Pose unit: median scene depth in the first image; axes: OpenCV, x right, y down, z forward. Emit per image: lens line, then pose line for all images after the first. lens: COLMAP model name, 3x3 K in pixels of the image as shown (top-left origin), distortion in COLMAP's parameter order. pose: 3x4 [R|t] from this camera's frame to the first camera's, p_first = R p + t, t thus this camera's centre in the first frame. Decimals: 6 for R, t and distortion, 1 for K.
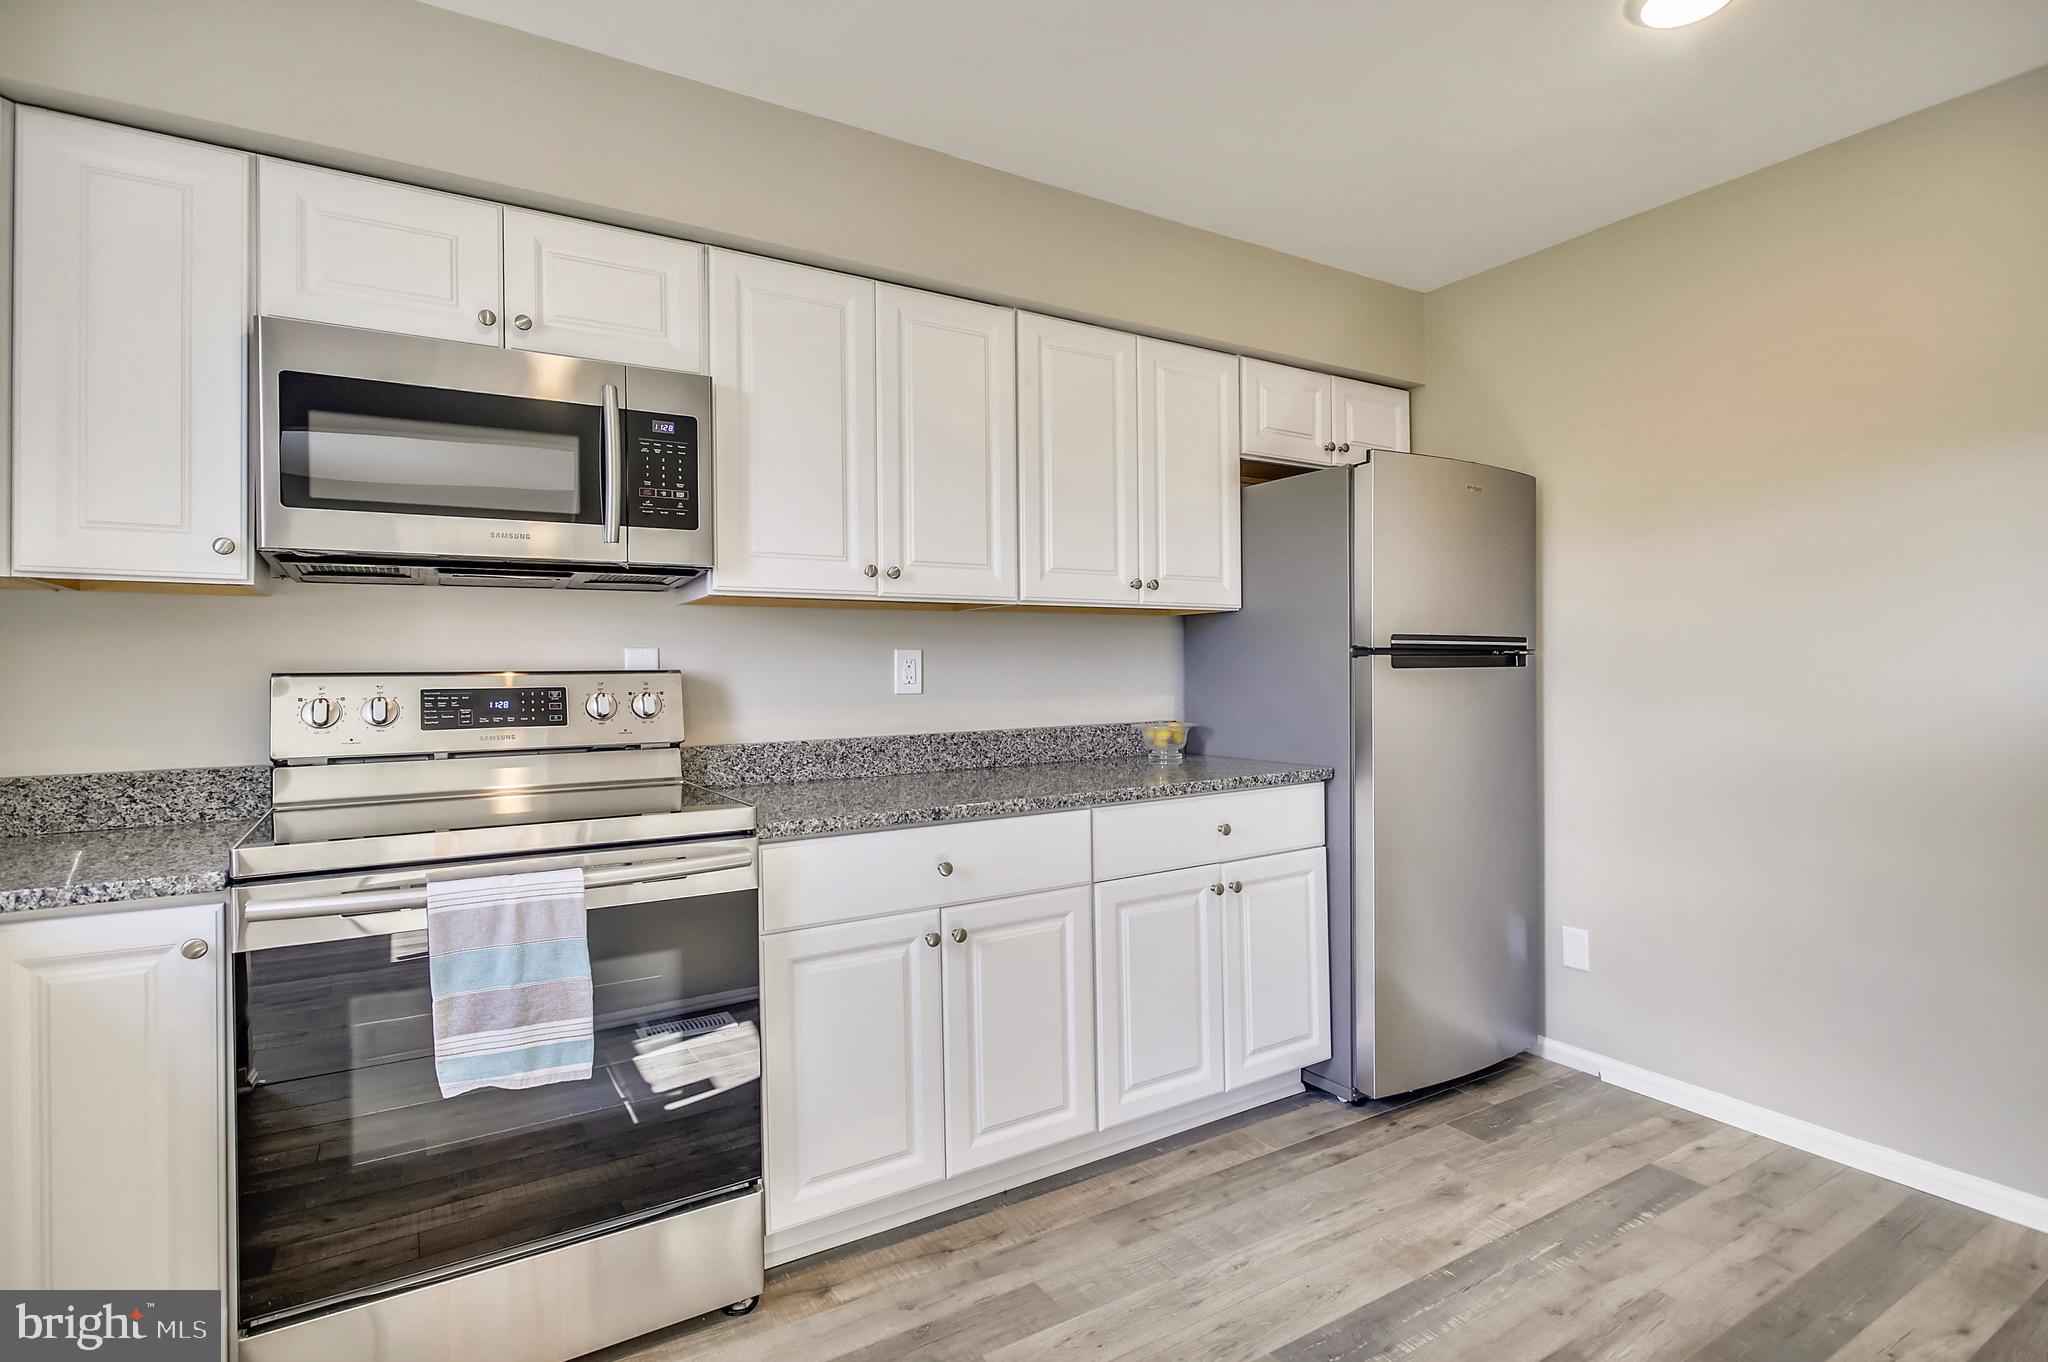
lens RADIAL K [[993.5, 0, 1016.4], [0, 993.5, 672.7], [0, 0, 1]] dist [0.002586, 0.000990]
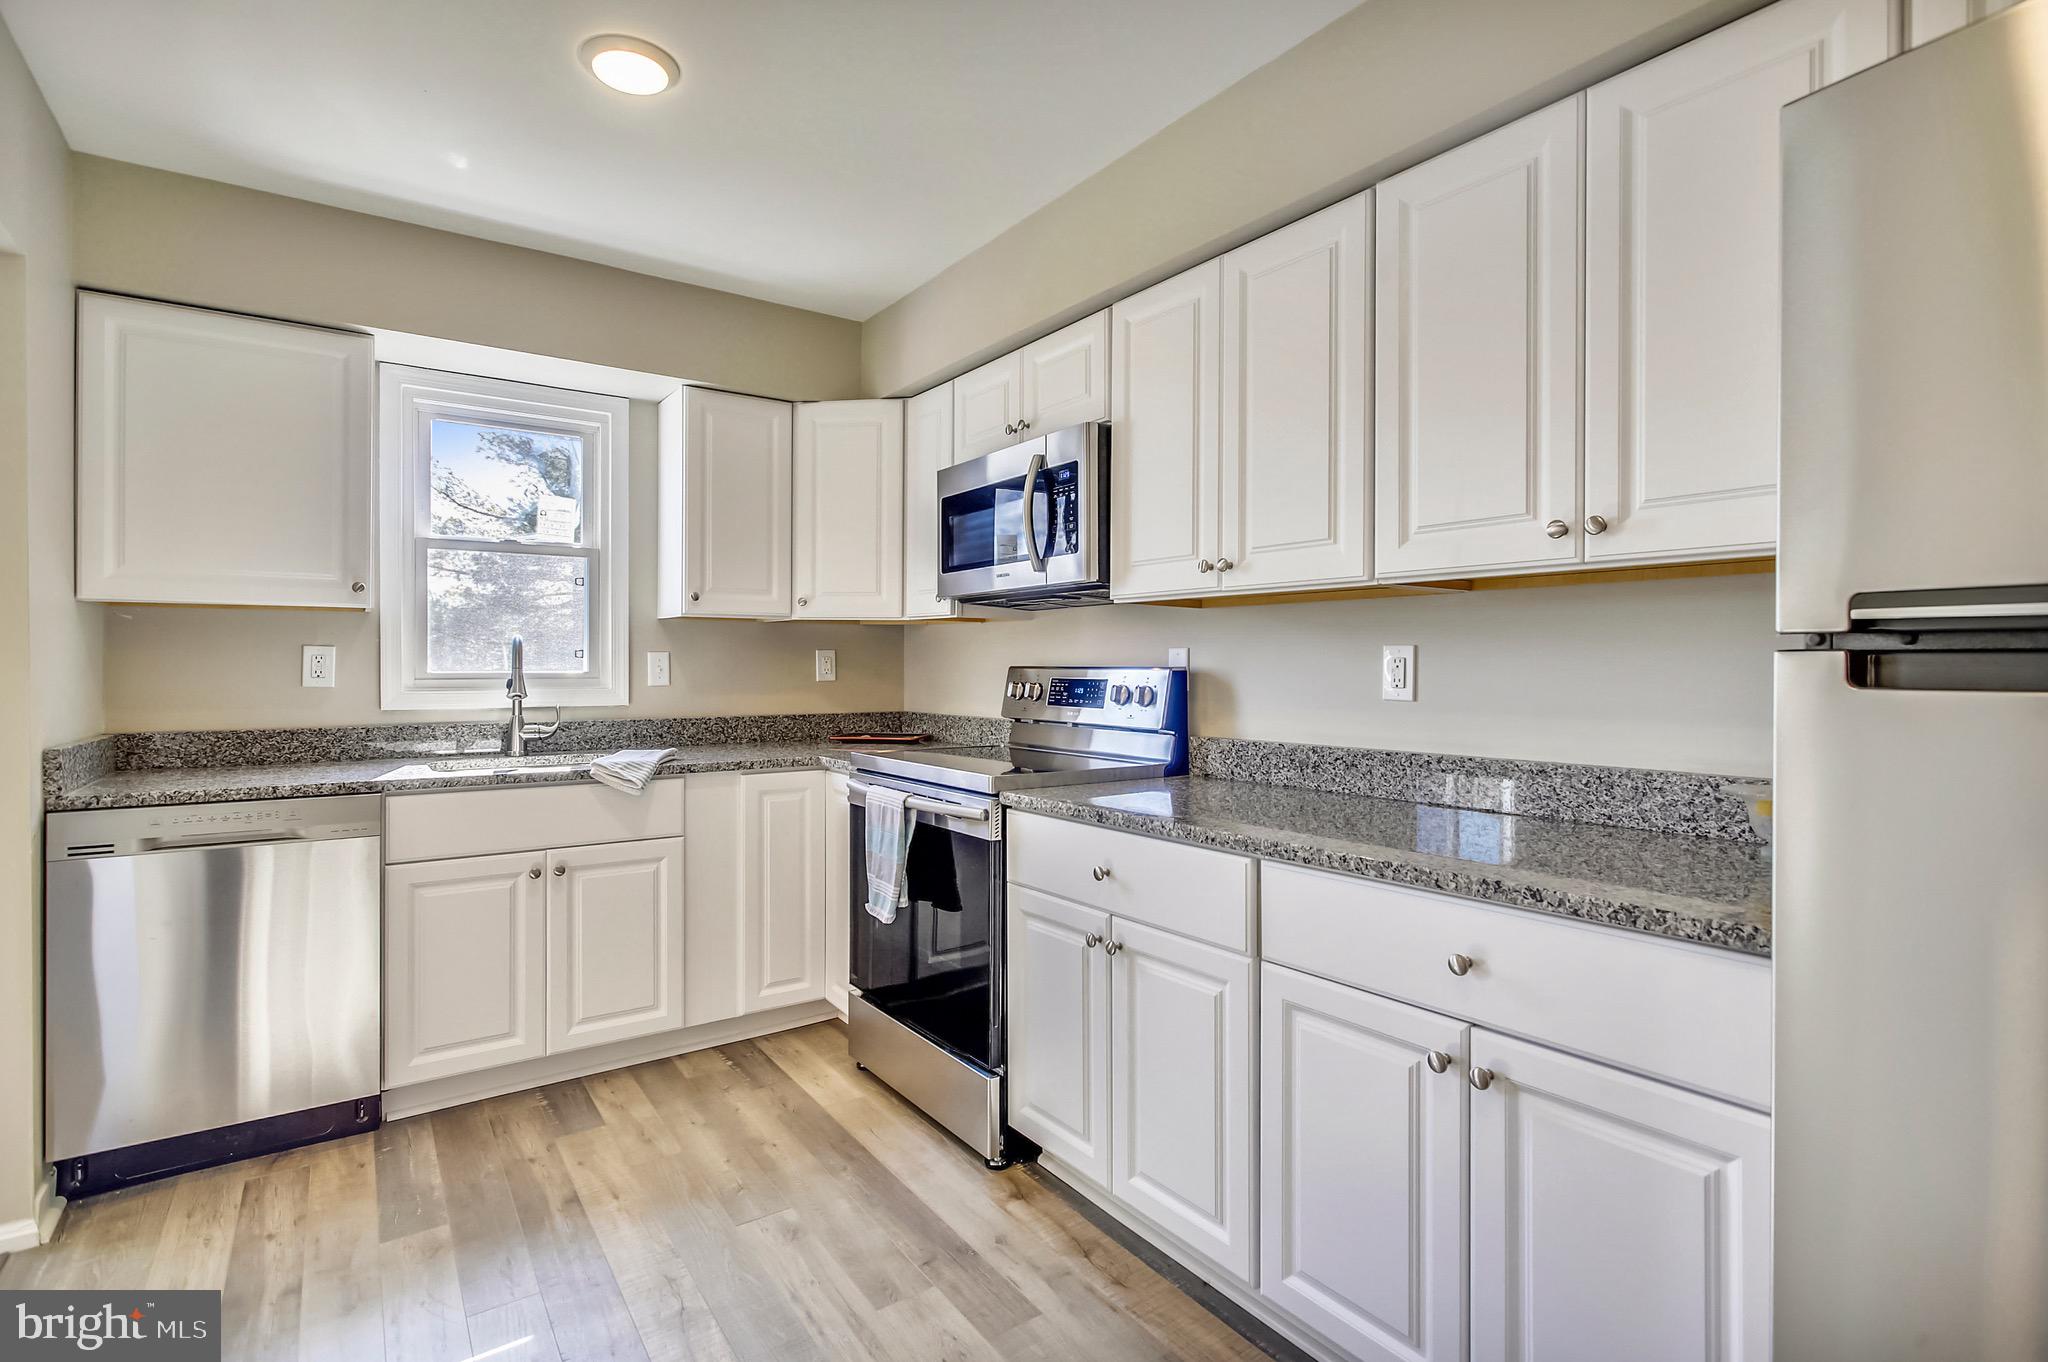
lens RADIAL K [[993.5, 0, 1016.4], [0, 993.5, 672.7], [0, 0, 1]] dist [0.002586, 0.000990]
pose [[0.066865, 0.018519, -0.997590, 0.895283], [-0.006767, 0.999813, 0.018106, -0.018067], [0.997739, 0.005540, 0.066978, 0.848269]]
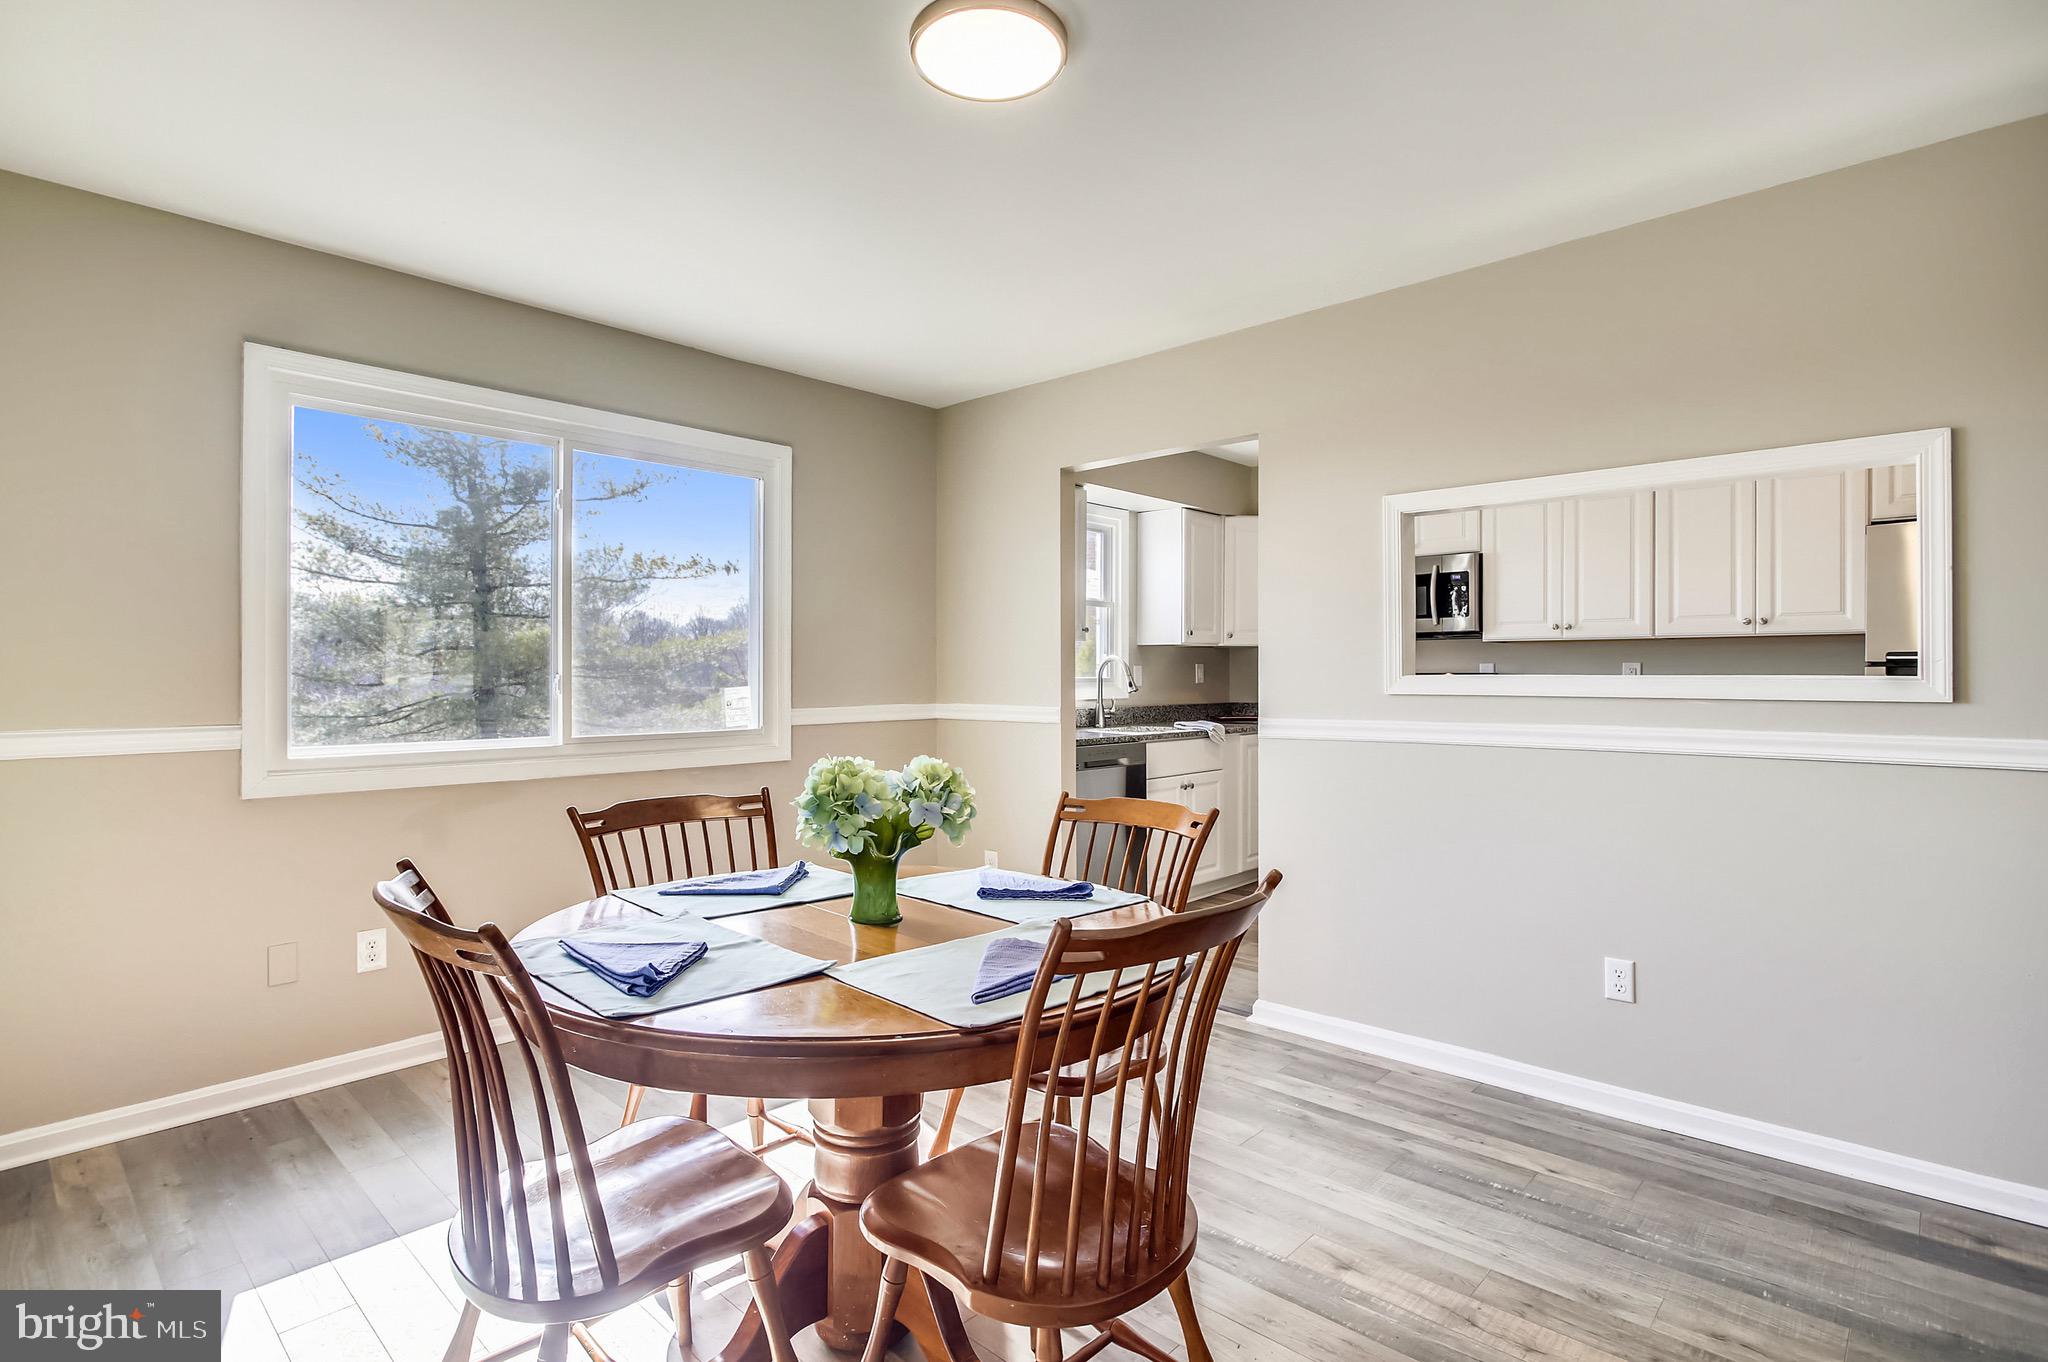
lens RADIAL K [[993.5, 0, 1016.4], [0, 993.5, 672.7], [0, 0, 1]] dist [0.002586, 0.000990]
pose [[0.266650, 0.007125, -0.963767, 1.793230], [-0.014064, 0.999895, 0.003501, 0.006496], [0.963691, 0.012621, 0.266722, -0.759466]]
